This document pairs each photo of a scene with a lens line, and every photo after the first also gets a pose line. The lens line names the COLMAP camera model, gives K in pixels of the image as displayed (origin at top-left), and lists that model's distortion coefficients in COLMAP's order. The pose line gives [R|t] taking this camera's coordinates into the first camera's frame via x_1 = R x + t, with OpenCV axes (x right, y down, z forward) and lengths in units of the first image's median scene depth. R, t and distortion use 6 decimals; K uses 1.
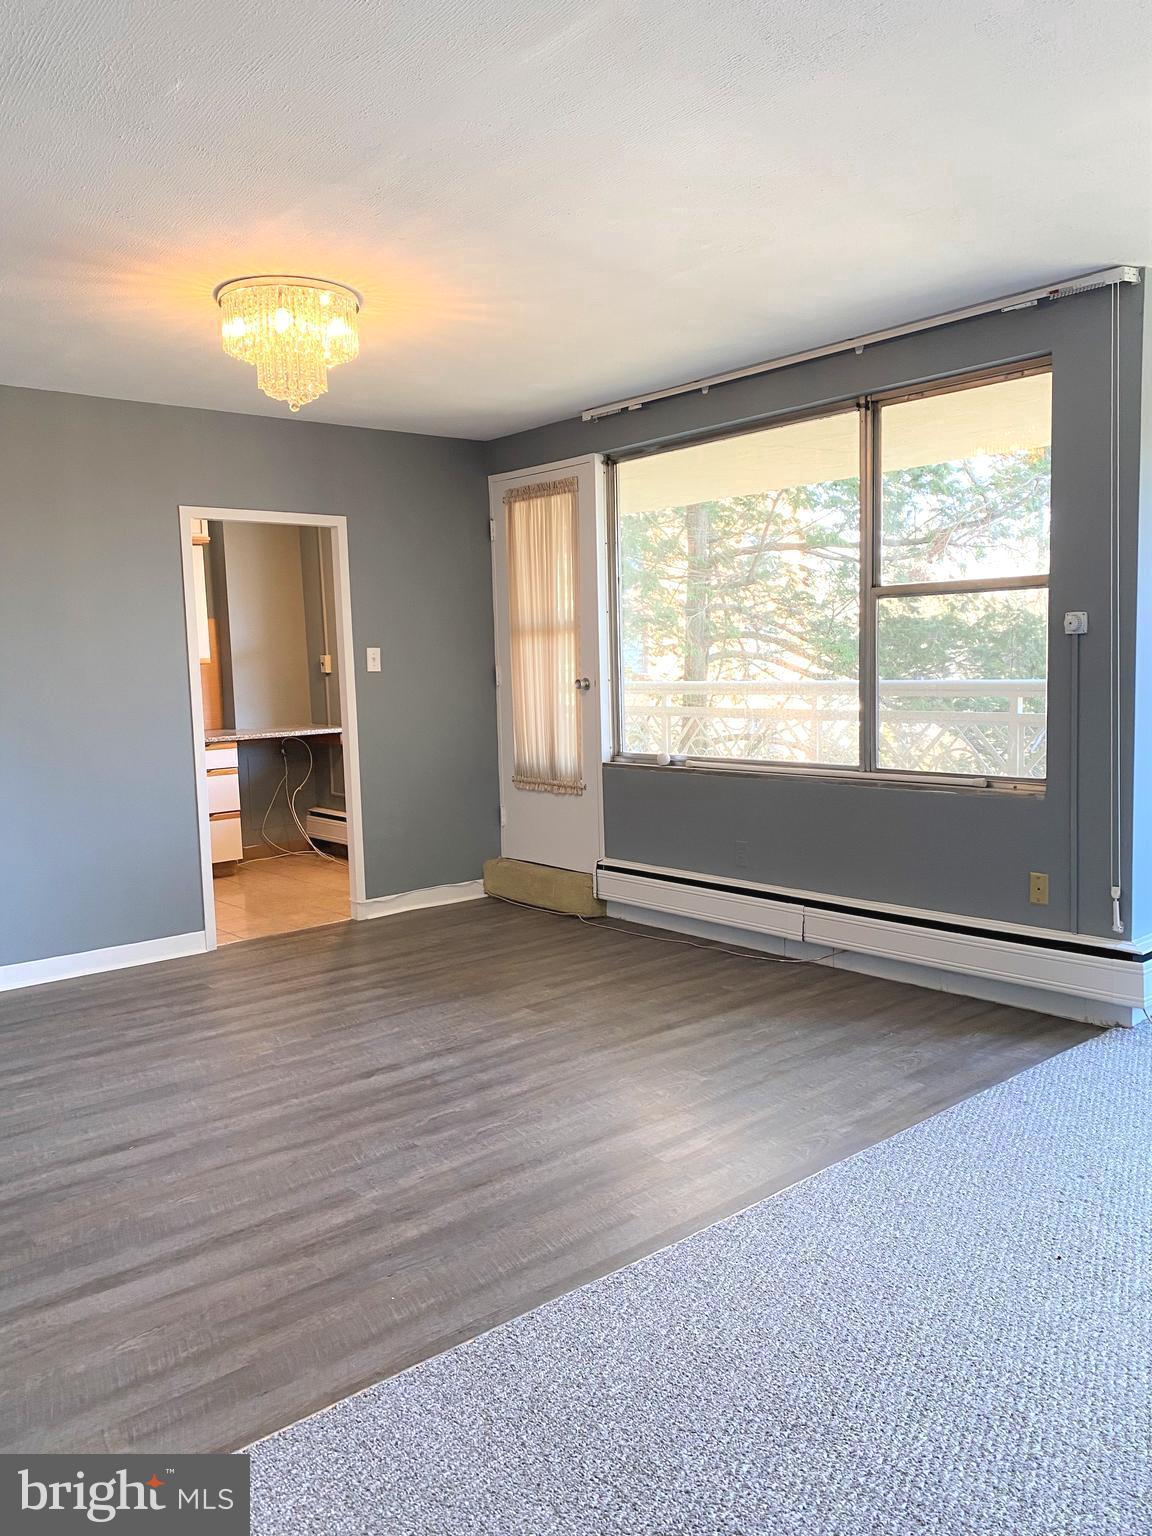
lens RADIAL K [[1163.5, 0, 576.0], [0, 1163.5, 768.0], [0, 0, 1]] dist [0.095456, -0.124713]
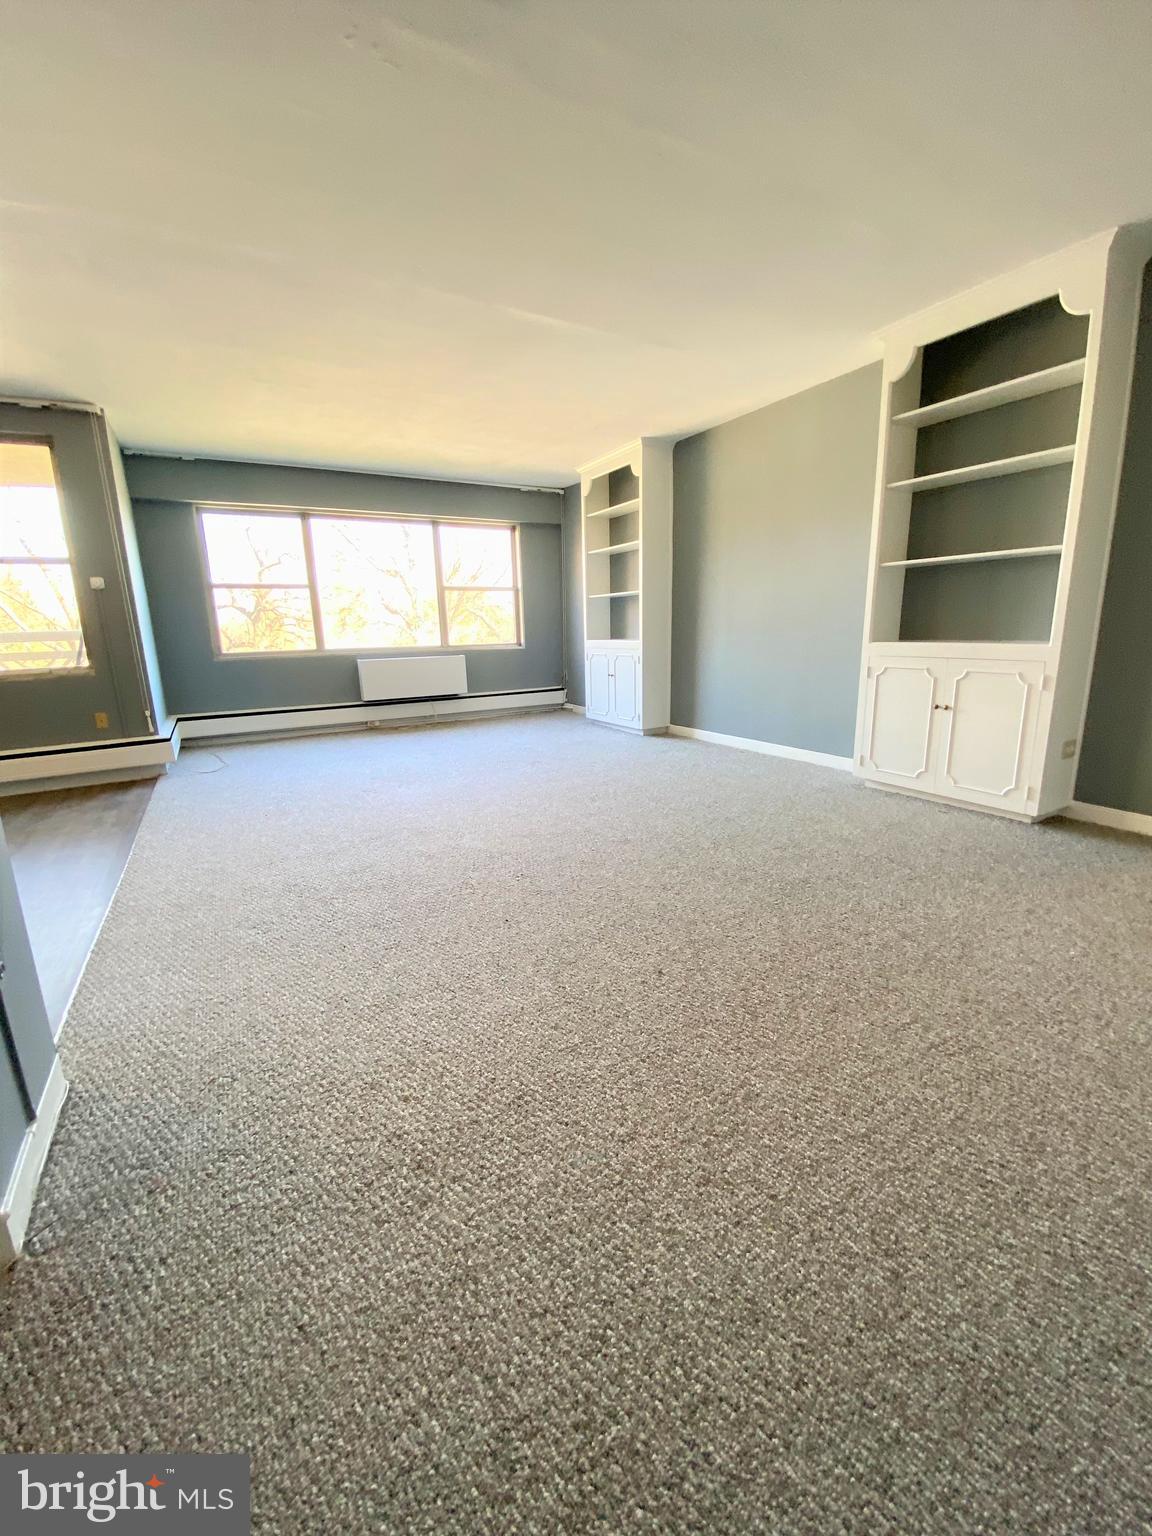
lens RADIAL K [[617.1, 0, 576.0], [0, 617.1, 768.0], [0, 0, 1]] dist [0.031005, -0.028804]
pose [[0.187256, -0.200403, 0.961652, -0.410592], [0.116873, 0.976560, 0.180752, 0.071763], [-0.975334, 0.078544, 0.206289, 0.012412]]
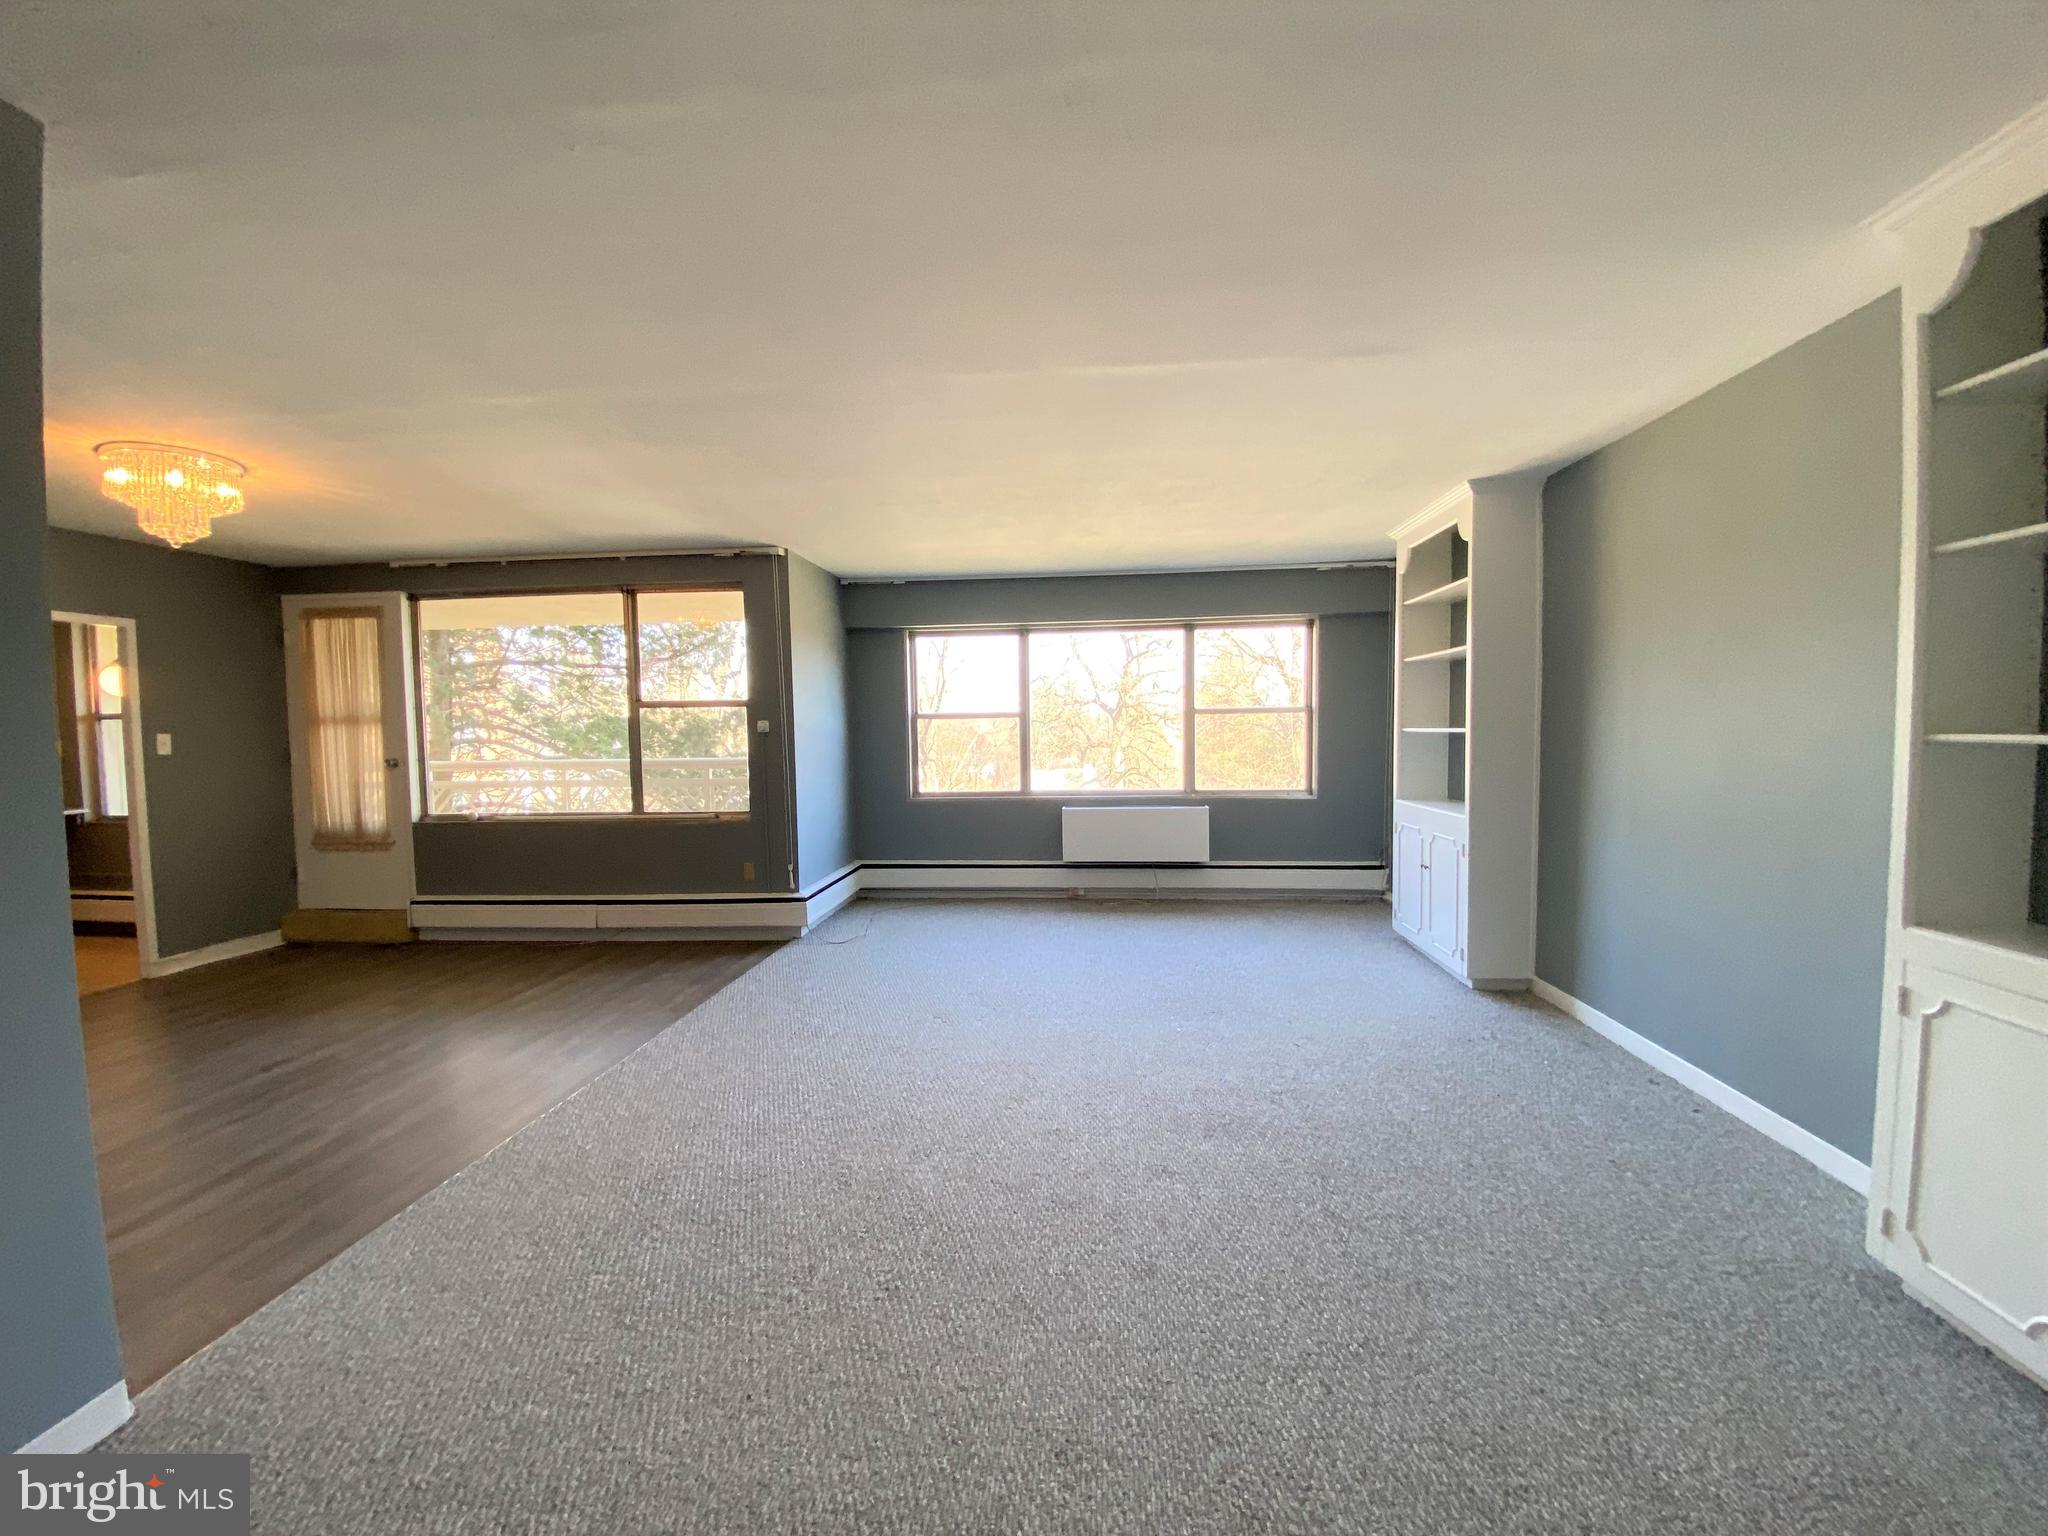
lens RADIAL K [[822.8, 0, 1024.0], [0, 822.8, 768.0], [0, 0, 1]] dist [0.031005, -0.028804]
pose [[0.715725, -0.018249, 0.698144, -0.159627], [0.063405, 0.997228, -0.038934, 0.016554], [-0.695498, 0.072132, 0.714898, -0.180860]]
